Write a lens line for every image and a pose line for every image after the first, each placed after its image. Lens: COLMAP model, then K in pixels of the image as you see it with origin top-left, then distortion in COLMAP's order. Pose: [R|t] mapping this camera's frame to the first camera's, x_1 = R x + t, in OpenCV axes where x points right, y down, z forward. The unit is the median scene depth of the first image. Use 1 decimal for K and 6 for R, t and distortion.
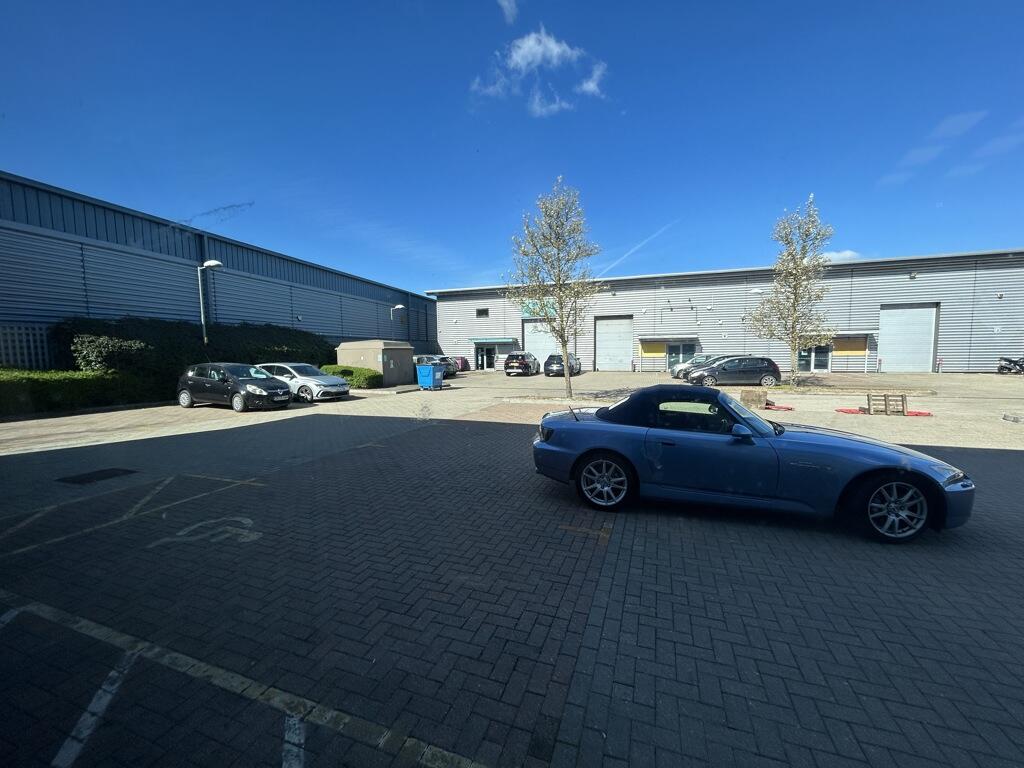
lens RADIAL K [[411.1, 0, 511.2], [0, 411.1, 384.2], [0, 0, 1]] dist [0.000219, -0.000867]
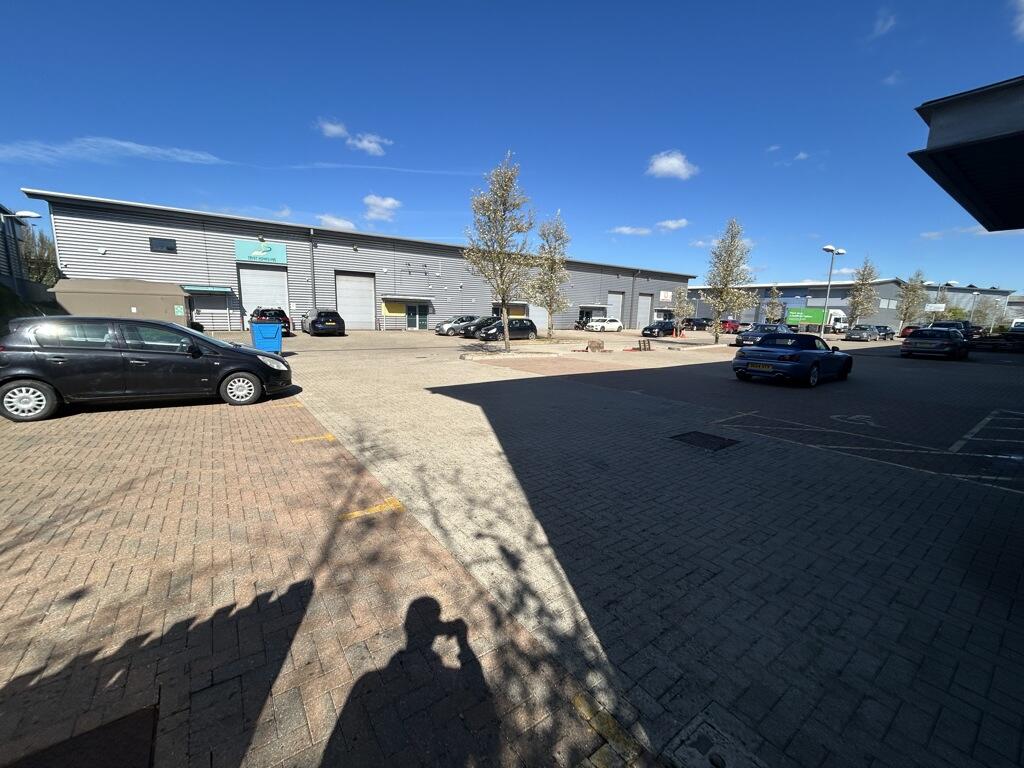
lens RADIAL K [[411.1, 0, 508.8], [0, 411.1, 385.8], [0, 0, 1]] dist [0.000219, -0.000867]
pose [[0.575273, -0.118250, 0.809369, -0.373928], [0.032835, 0.992036, 0.121601, -0.007499], [-0.817302, -0.043378, 0.574574, 0.144974]]
